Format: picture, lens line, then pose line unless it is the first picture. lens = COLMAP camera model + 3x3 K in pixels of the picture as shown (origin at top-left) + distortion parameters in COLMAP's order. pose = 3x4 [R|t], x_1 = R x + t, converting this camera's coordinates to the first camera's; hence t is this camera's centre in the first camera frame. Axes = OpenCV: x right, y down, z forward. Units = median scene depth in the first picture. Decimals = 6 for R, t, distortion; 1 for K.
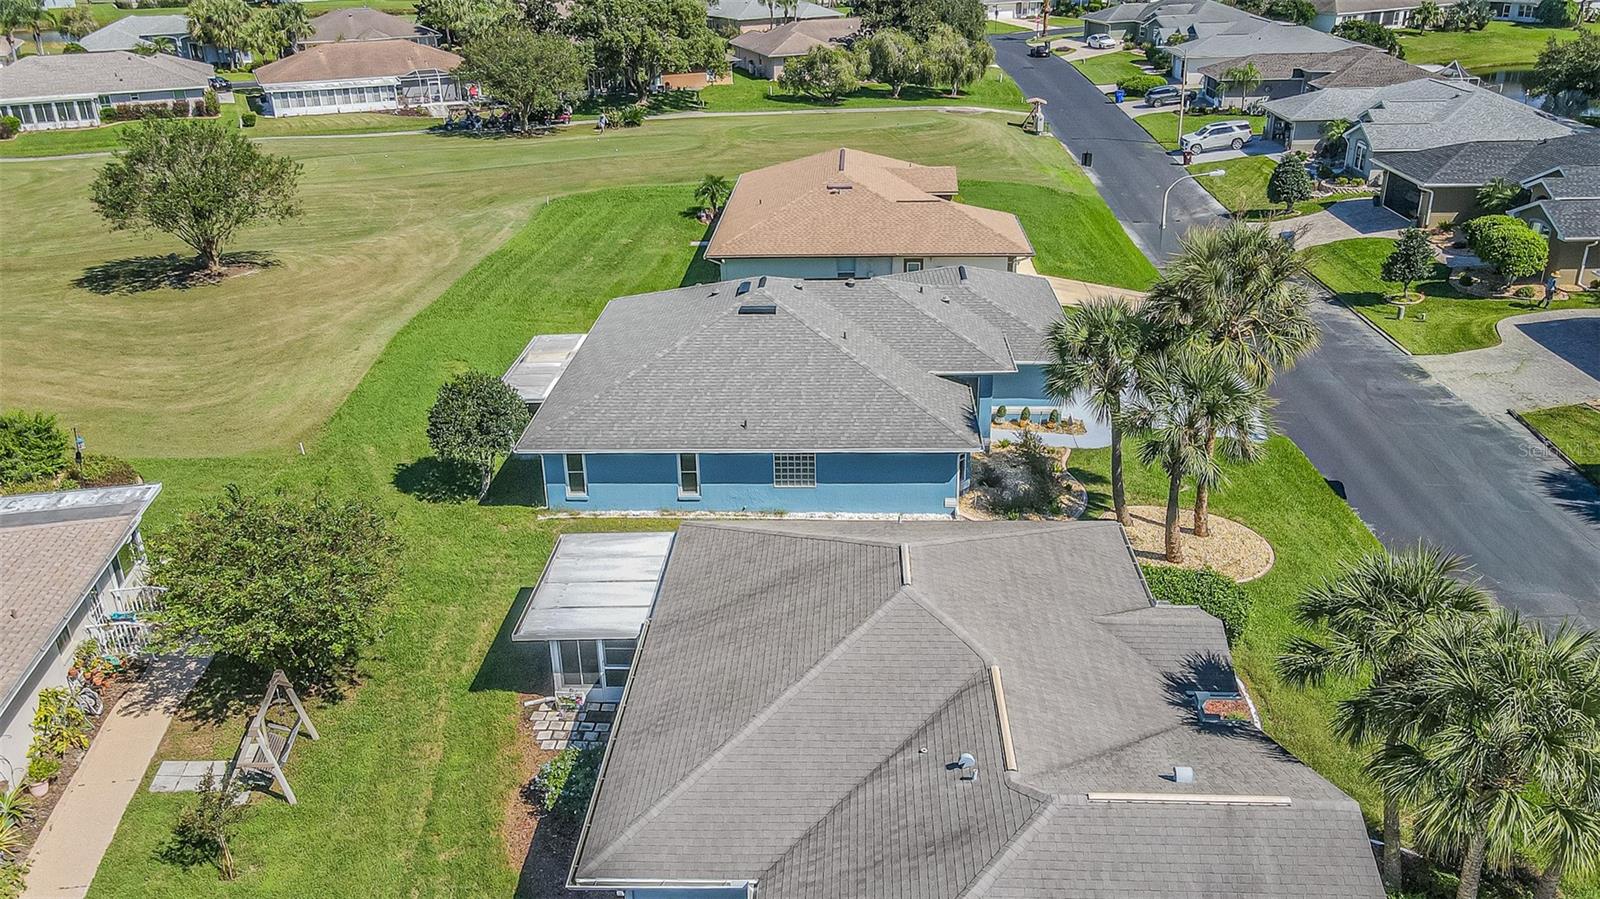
lens RADIAL K [[1242.2, 0, 800.0], [0, 1242.2, 449.5], [0, 0, 1]] dist [0.018841, 0.004032]
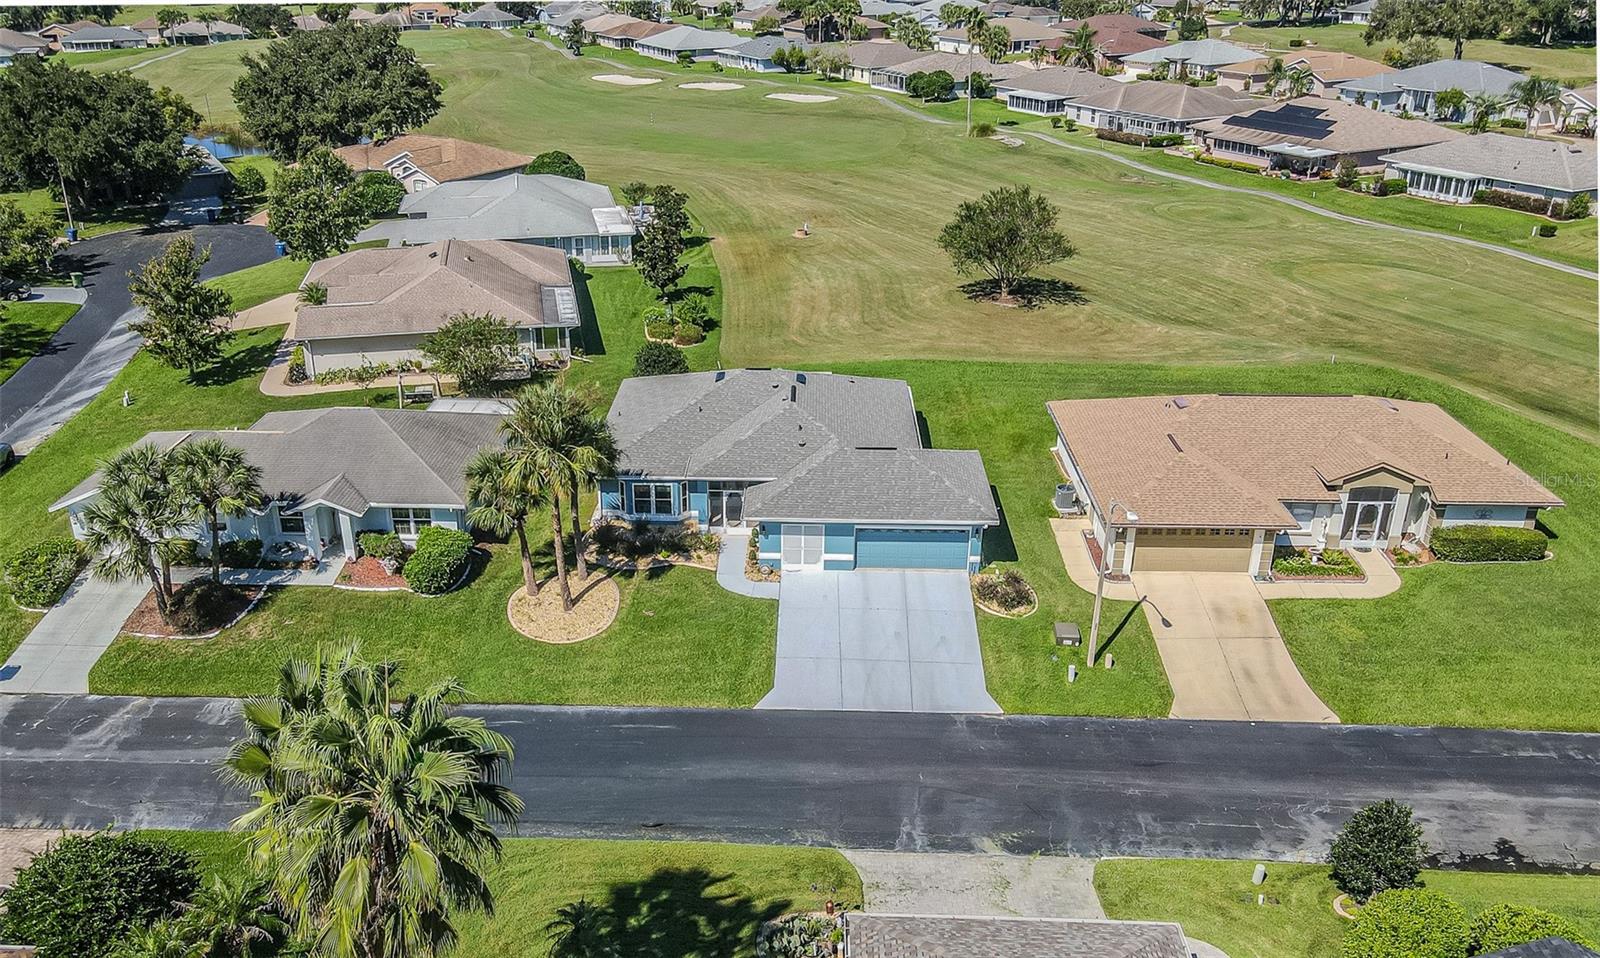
lens RADIAL K [[1304.3, 0, 720.5], [0, 1304.3, 475.3], [0, 0, 1]] dist [0.004347, 0.014643]
pose [[-0.029014, 0.404272, -0.914178, 0.599736], [-0.381489, 0.840859, 0.383956, -0.255454], [0.923918, 0.359889, 0.129829, 0.350658]]
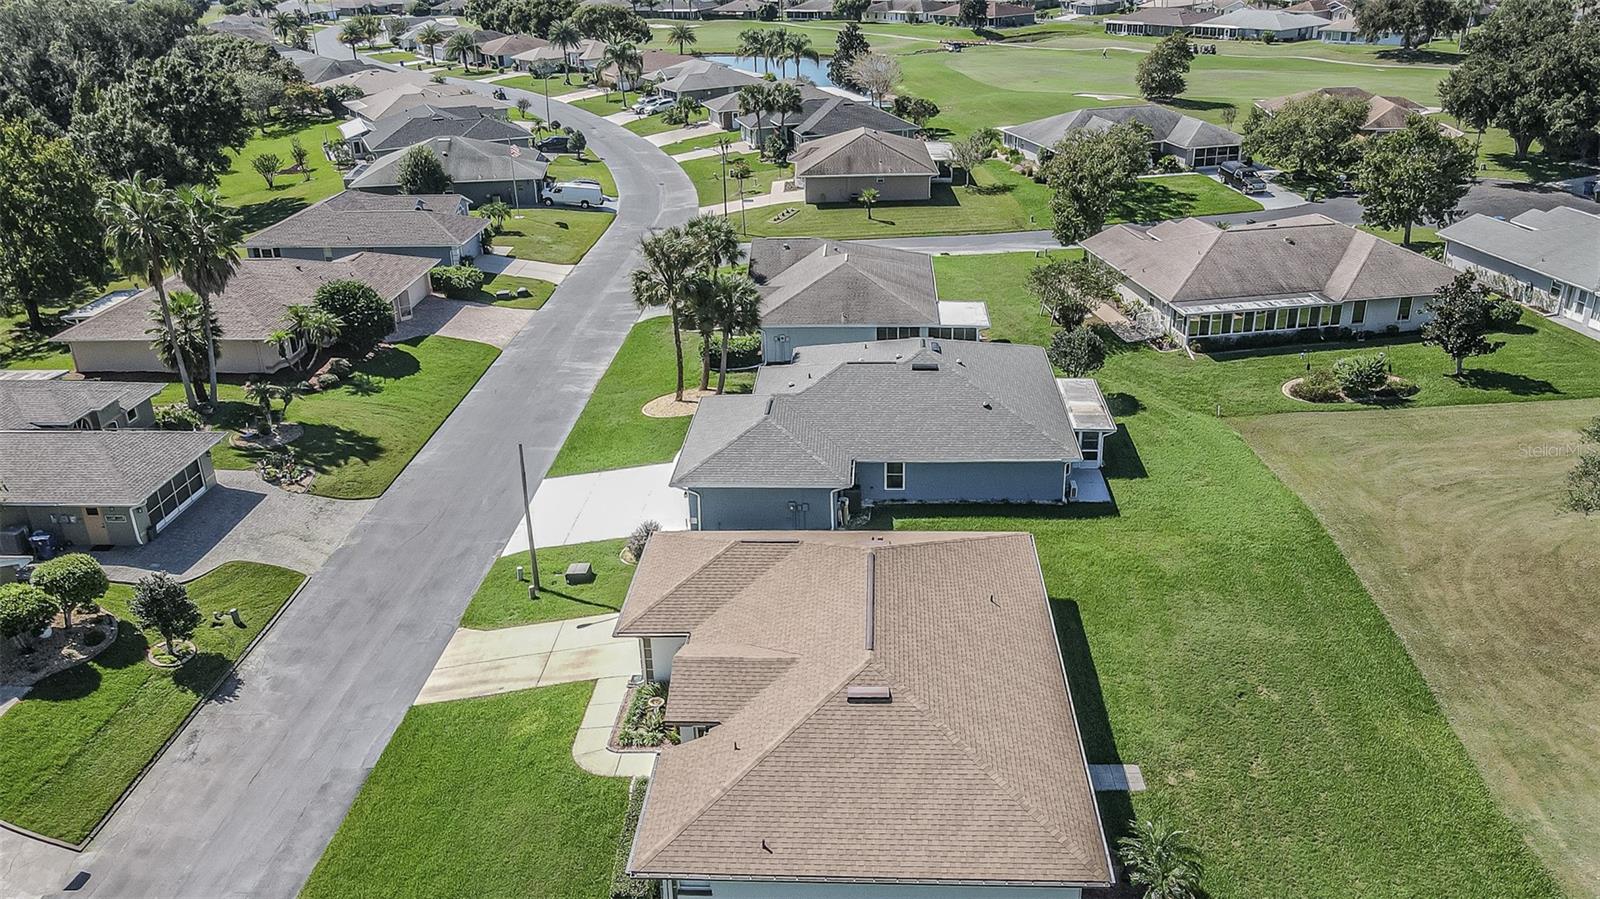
lens RADIAL K [[1242.2, 0, 800.0], [0, 1242.2, 449.5], [0, 0, 1]] dist [0.018841, 0.004032]
pose [[-0.998710, 0.034231, 0.037514, 0.027124], [0.050779, 0.684041, 0.727674, -0.479085], [-0.000752, 0.728640, -0.684897, 0.899079]]
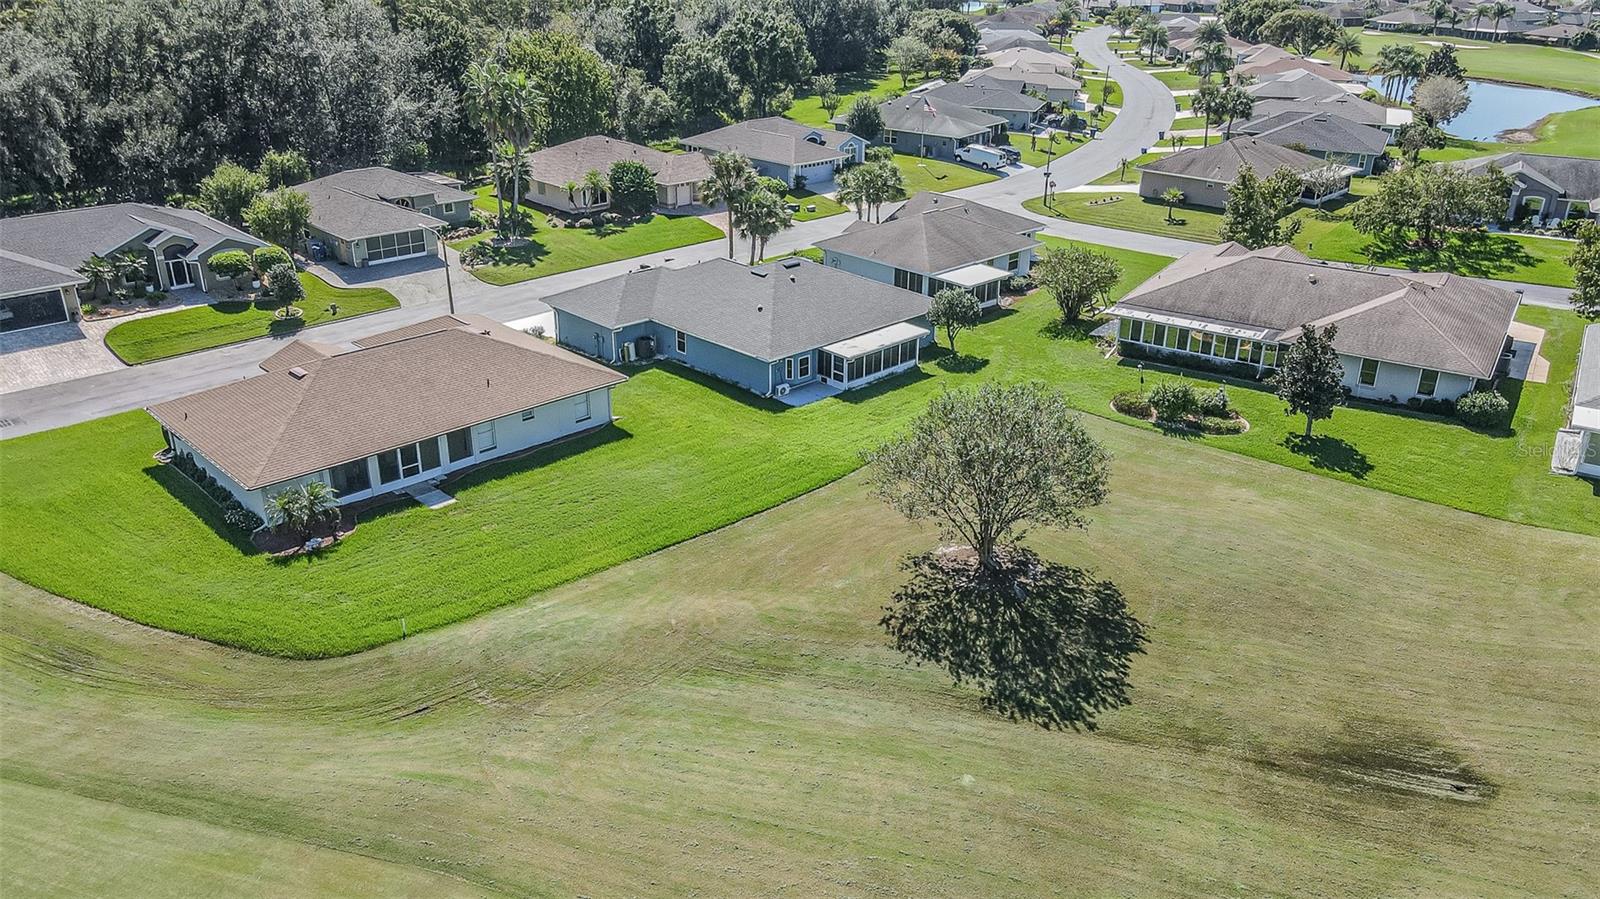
lens RADIAL K [[1200.2, 0, 800.0], [0, 1200.2, 449.5], [0, 0, 1]] dist [0.008295, 0.011282]
pose [[-0.724663, -0.265546, 0.635885, -0.515414], [0.275162, 0.734508, 0.620309, -0.424855], [-0.631783, 0.624486, -0.459203, 0.836147]]
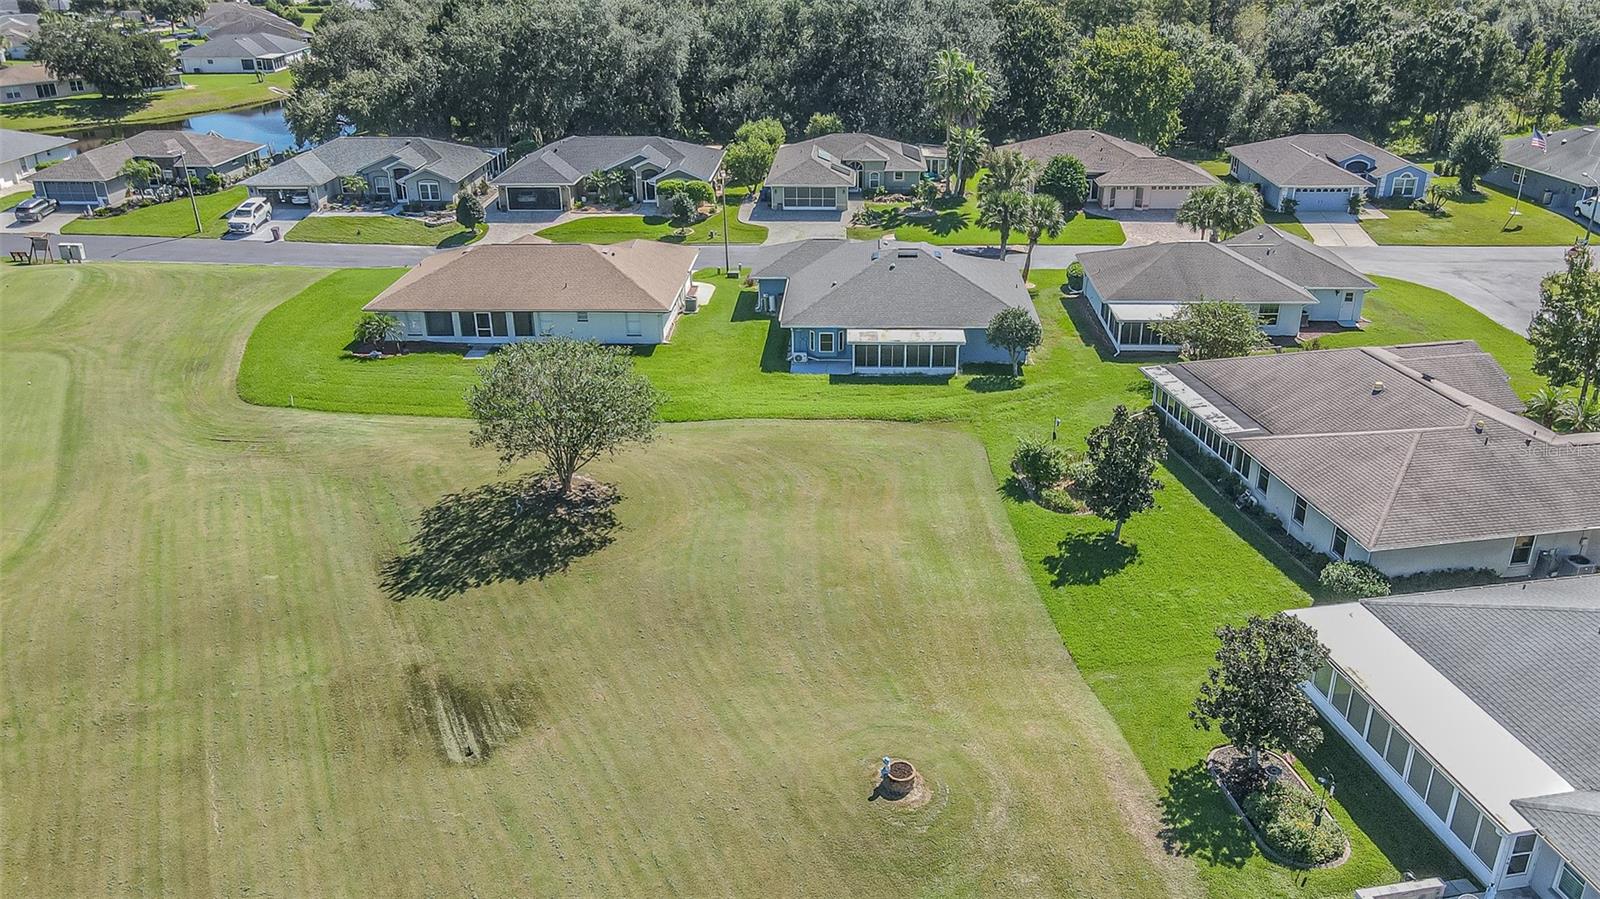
lens RADIAL K [[1200.2, 0, 800.0], [0, 1200.2, 449.5], [0, 0, 1]] dist [0.008295, 0.011282]
pose [[-0.000560, -0.393463, 0.919340, -0.772199], [0.400889, 0.842144, 0.360668, -0.253342], [-0.916126, 0.368756, 0.157264, 0.417667]]
